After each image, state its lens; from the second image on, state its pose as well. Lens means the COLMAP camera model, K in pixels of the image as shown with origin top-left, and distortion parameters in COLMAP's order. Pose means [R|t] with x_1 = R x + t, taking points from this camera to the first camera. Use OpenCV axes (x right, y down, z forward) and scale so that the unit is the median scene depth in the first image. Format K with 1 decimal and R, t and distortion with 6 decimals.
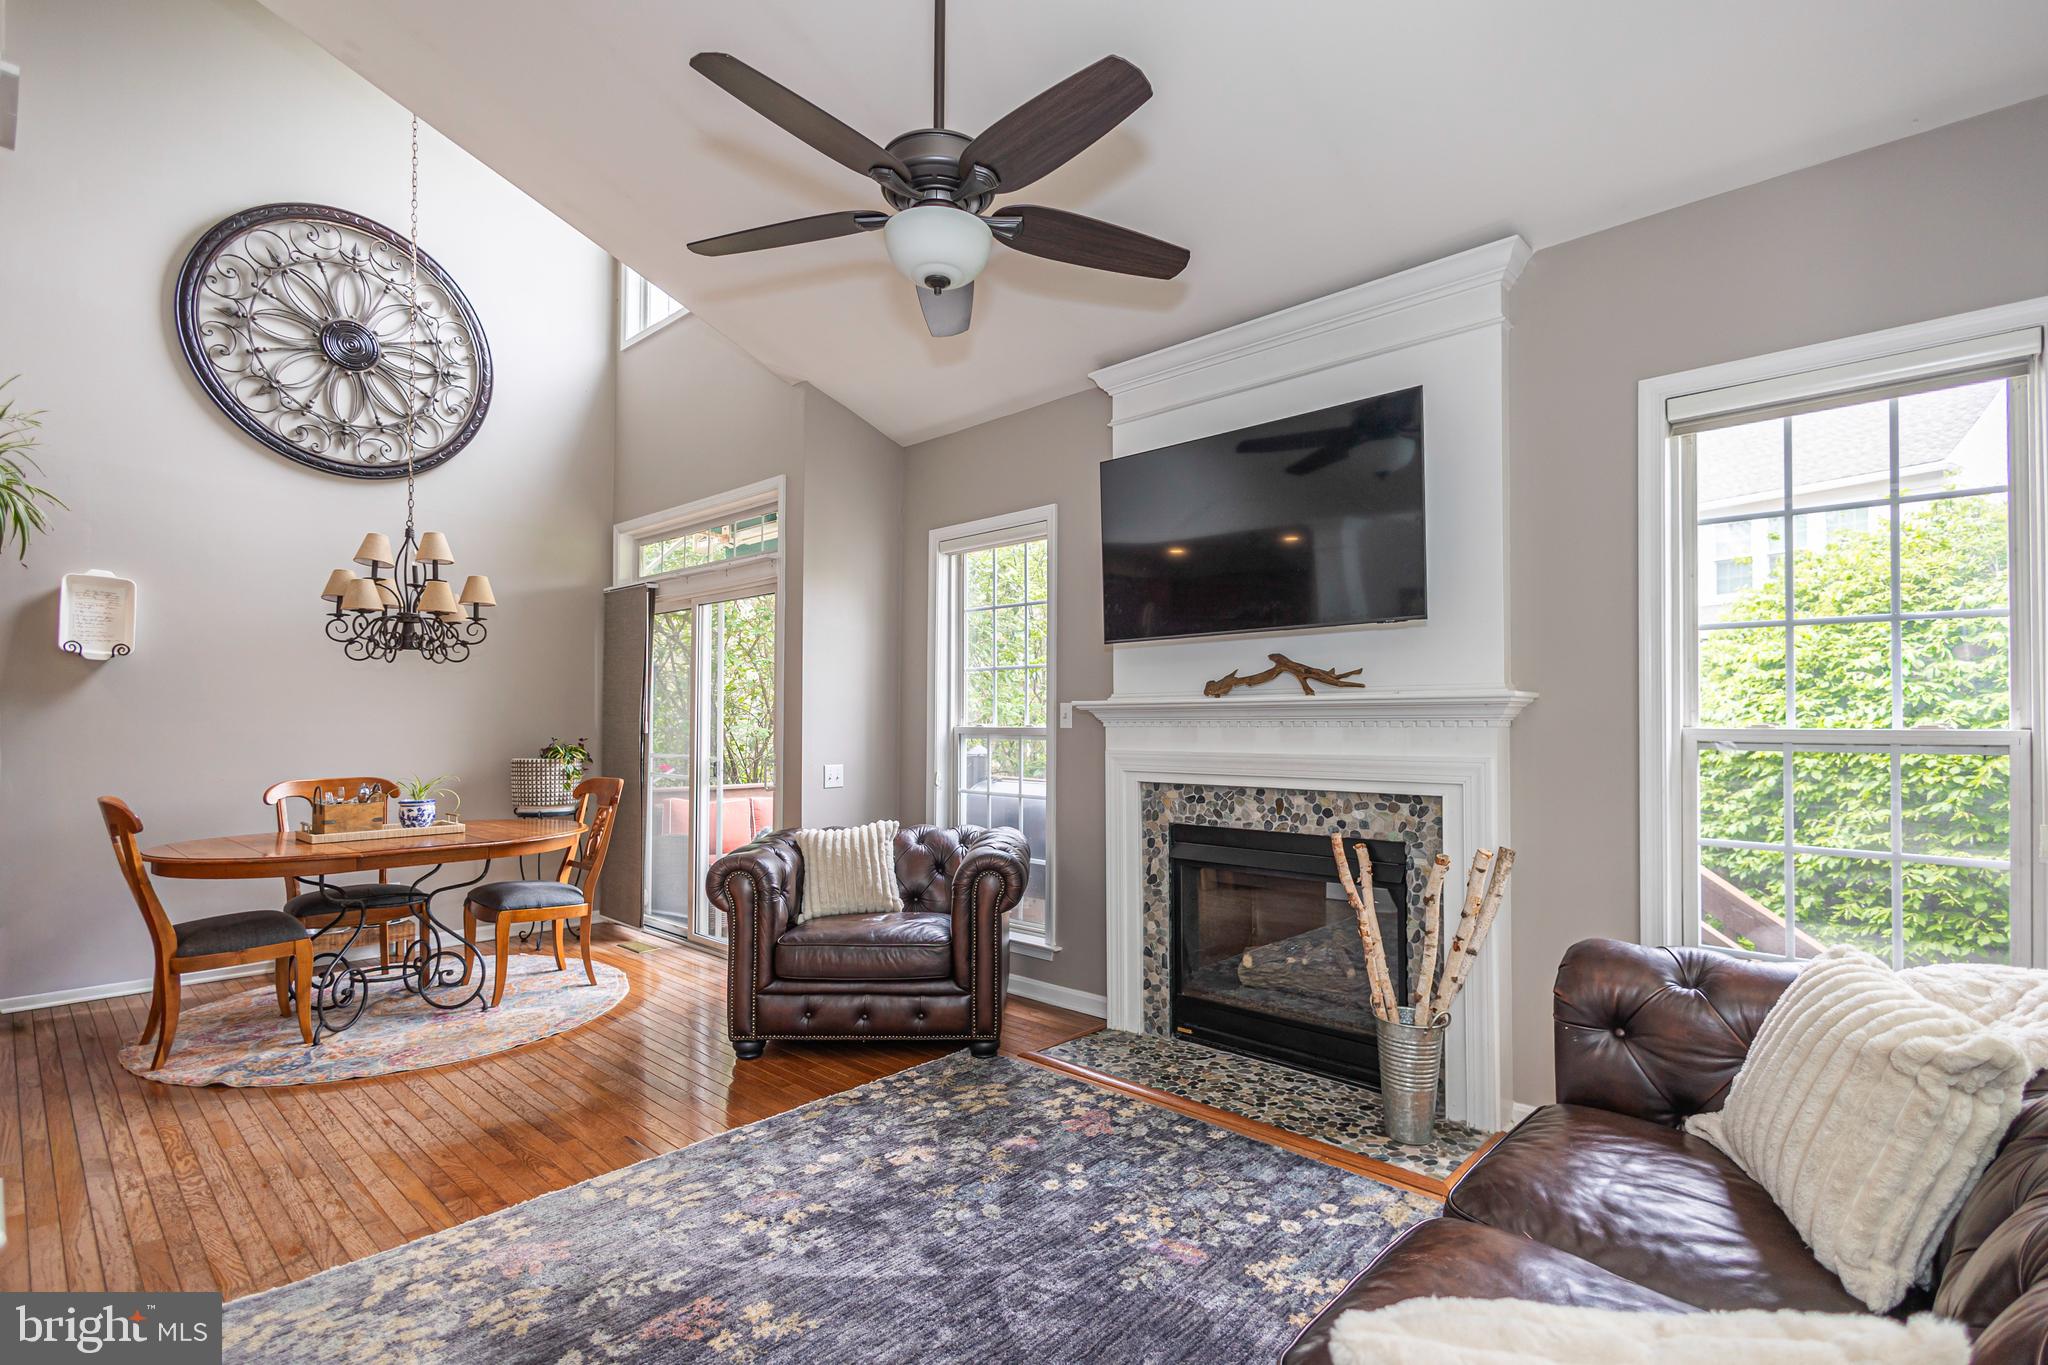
lens RADIAL K [[957.8, 0, 1033.1], [0, 957.8, 714.0], [0, 0, 1]] dist [0.006536, -0.000626]
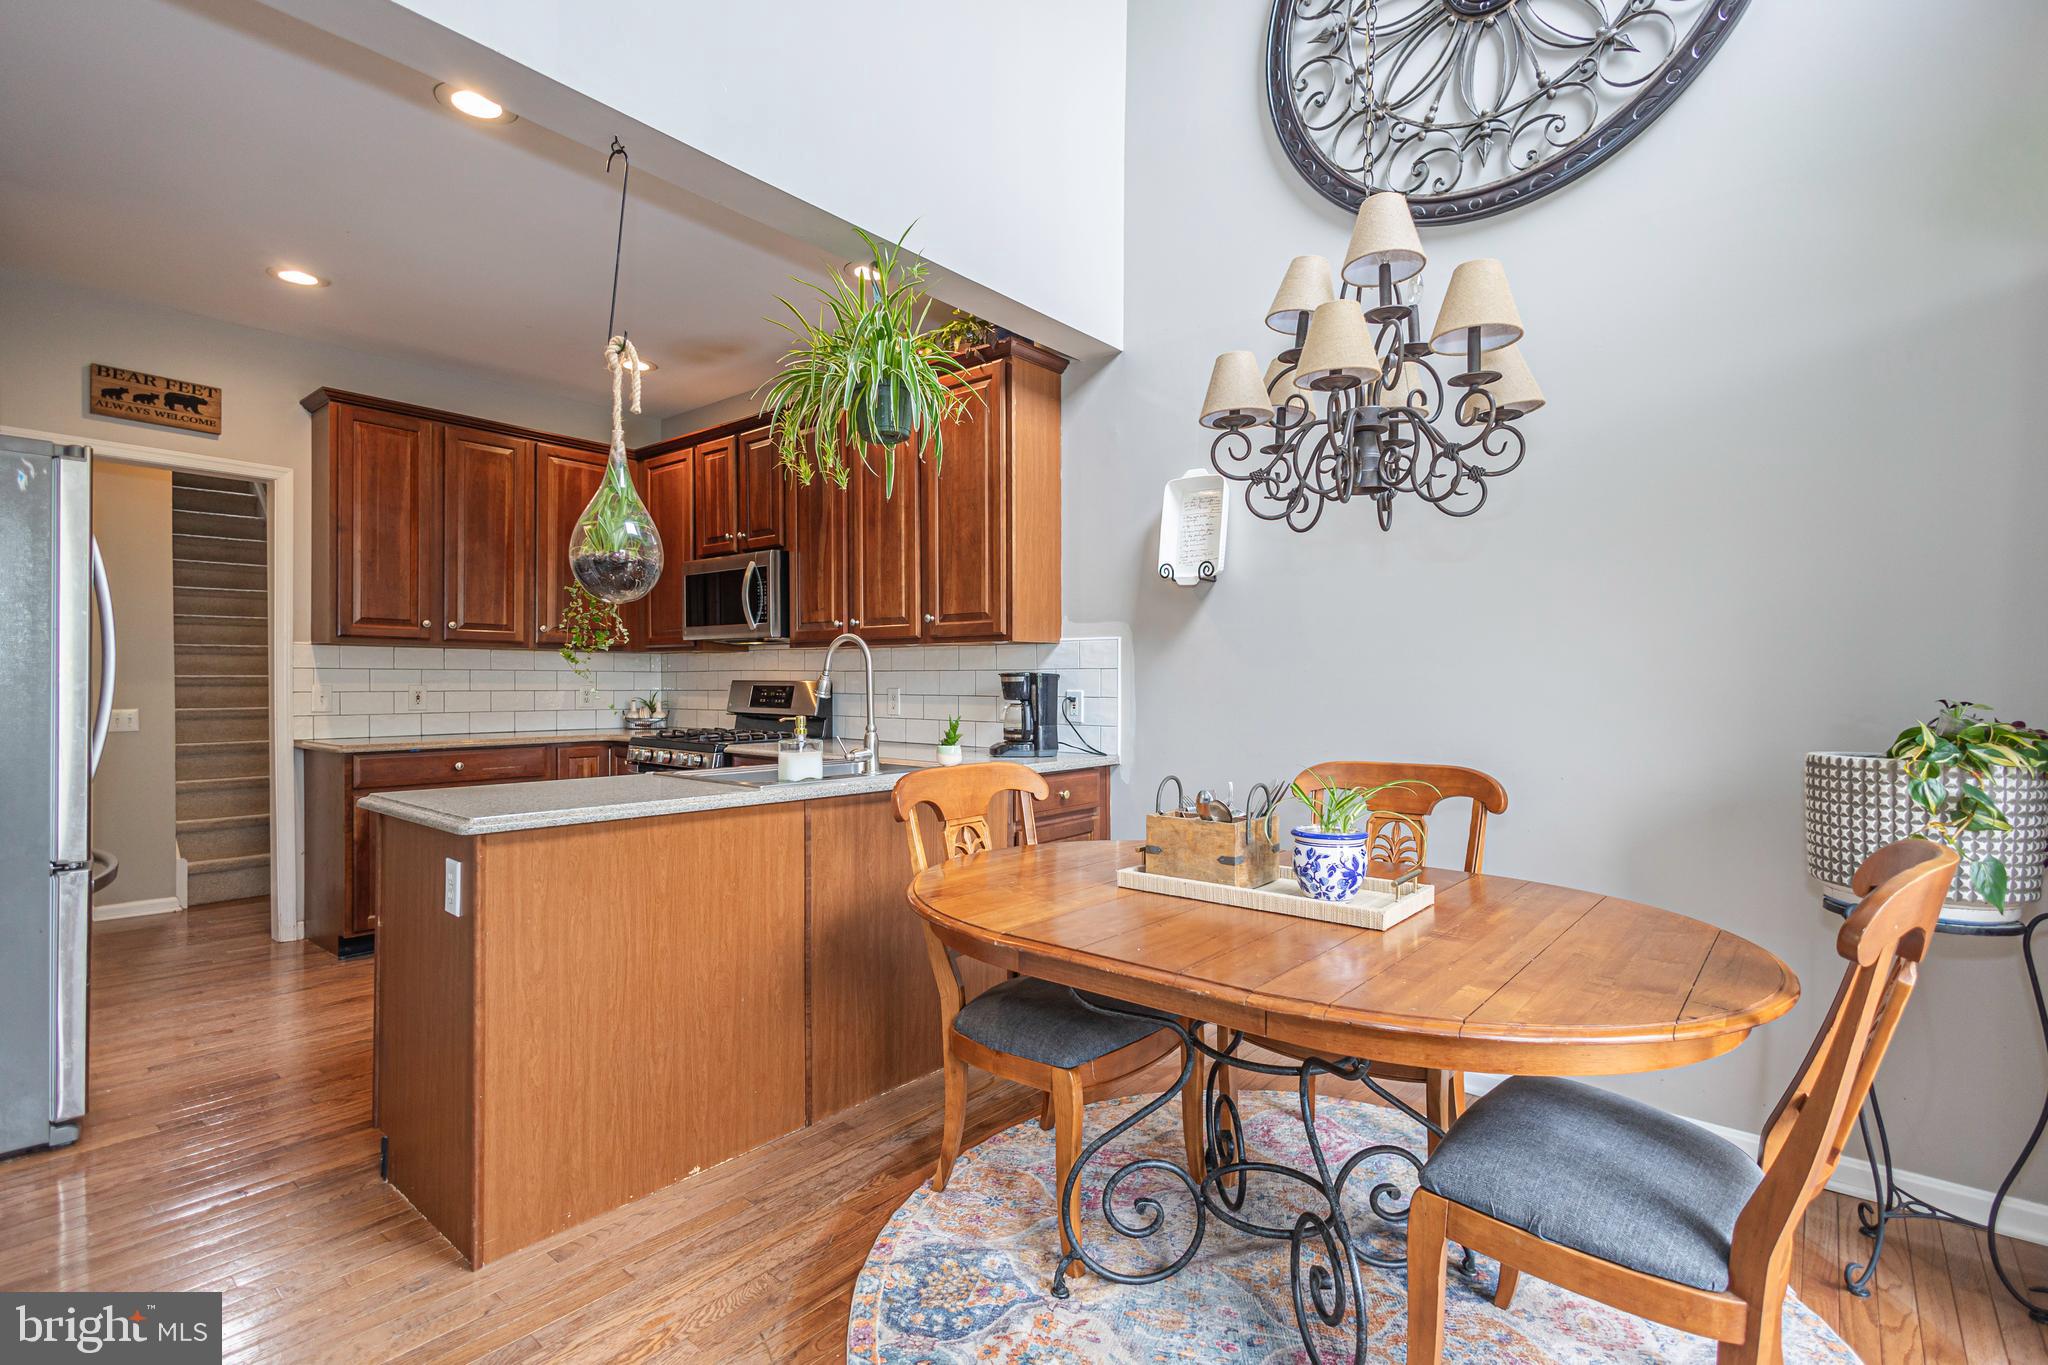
lens RADIAL K [[957.8, 0, 1025.0], [0, 957.8, 680.7], [0, 0, 1]] dist [0.006536, -0.000626]
pose [[0.035851, -0.003952, -0.999349, -0.244266], [0.003183, 0.999988, -0.003841, 0.026528], [0.999352, -0.003043, 0.035863, 0.972465]]
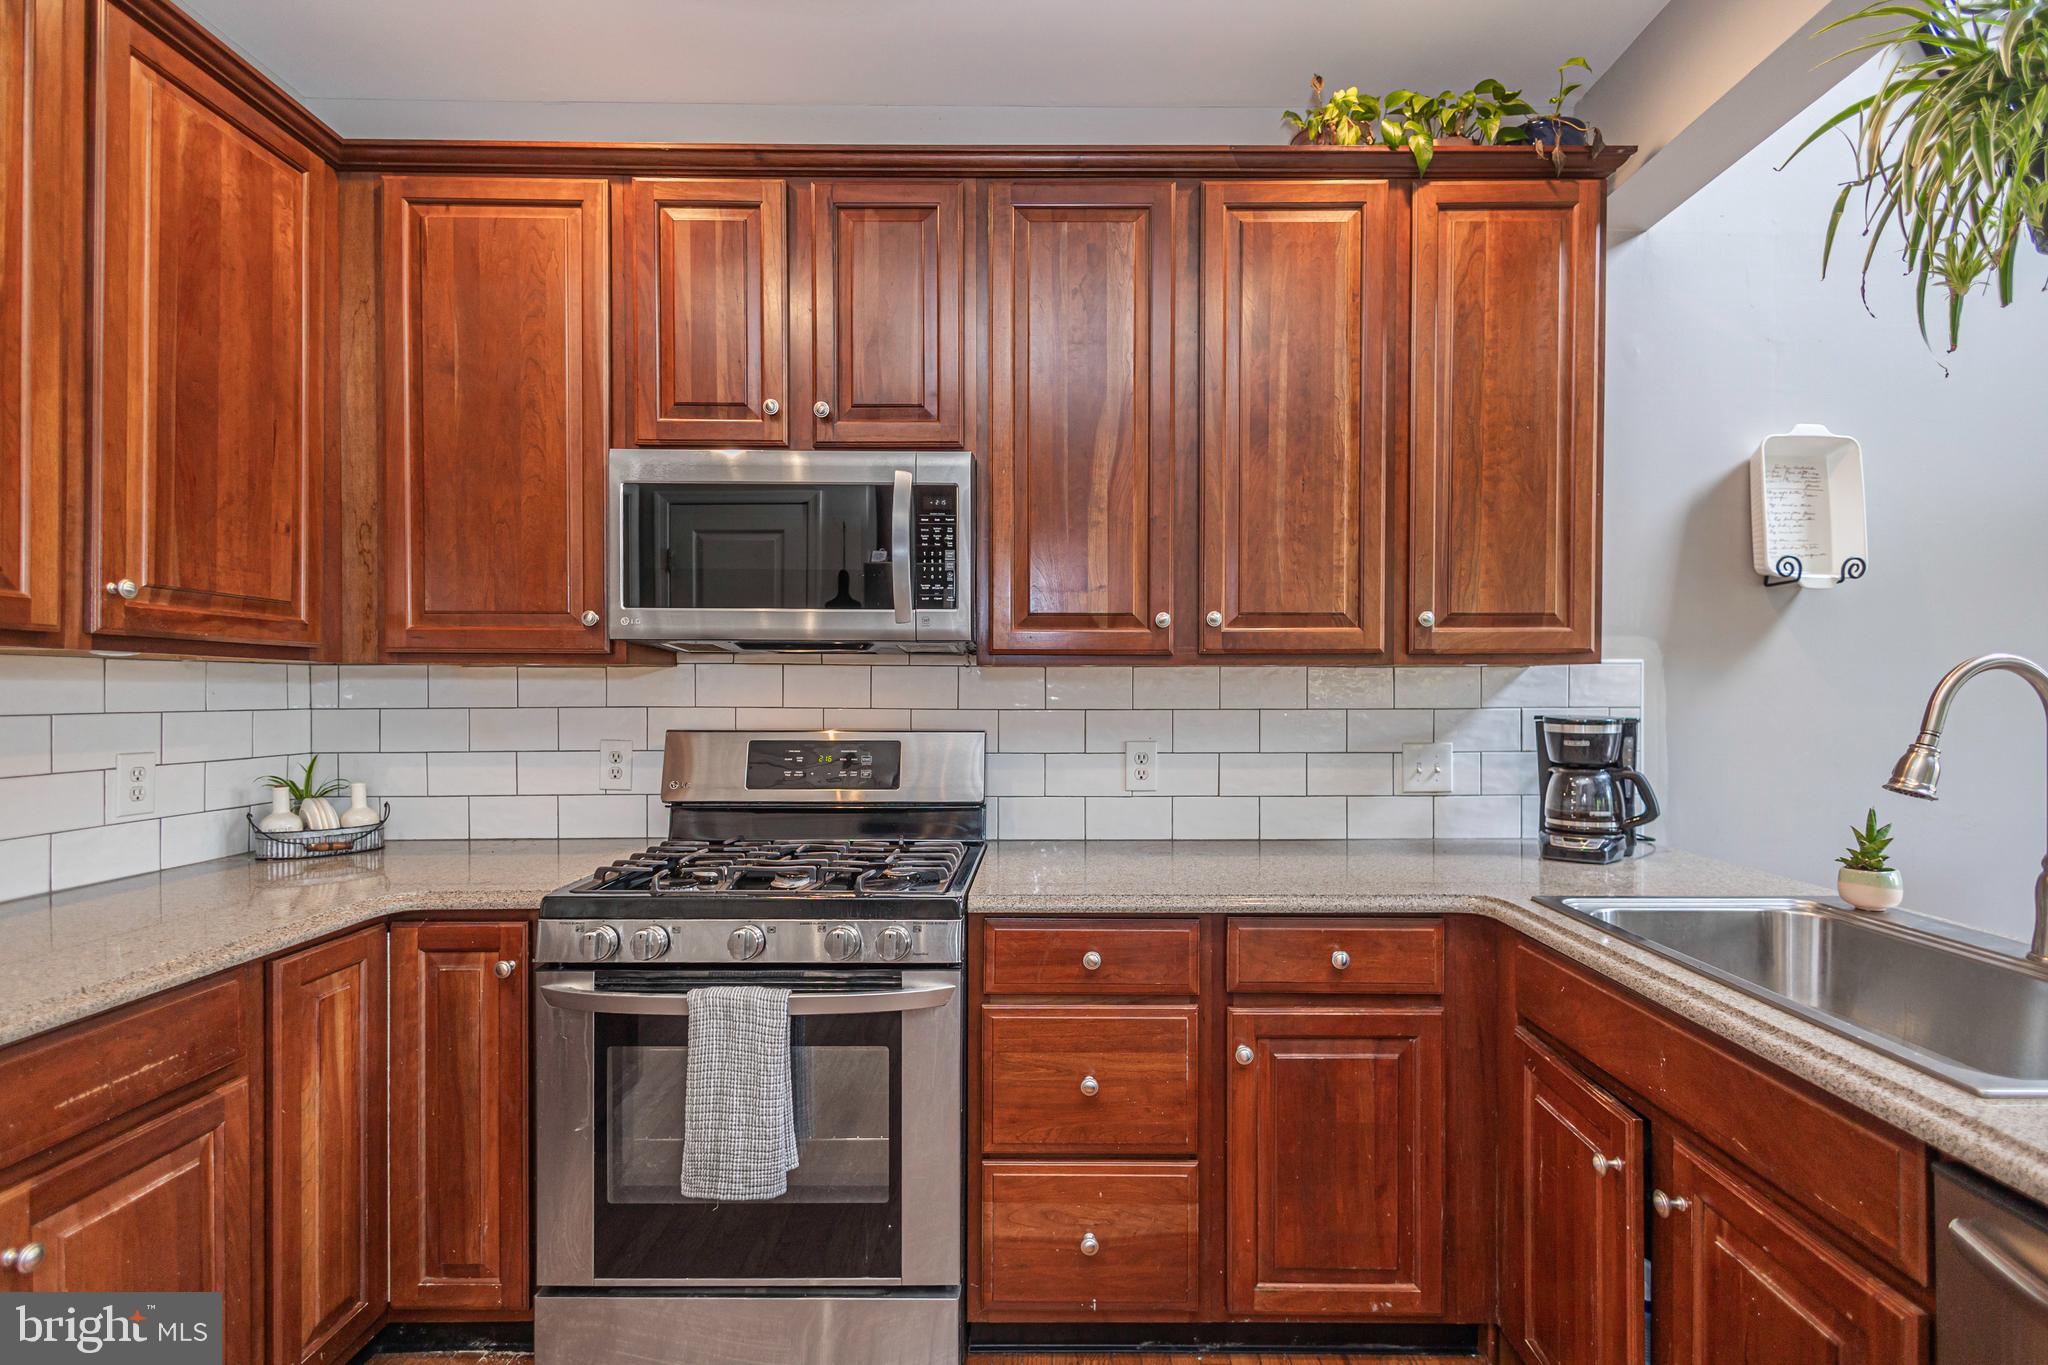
lens RADIAL K [[957.8, 0, 1043.8], [0, 957.8, 696.0], [0, 0, 1]] dist [0.006536, -0.000626]
pose [[0.681485, -0.002292, -0.731829, -1.009122], [0.008392, 0.999954, 0.004683, -0.003438], [0.731784, -0.009333, 0.681473, 0.356907]]
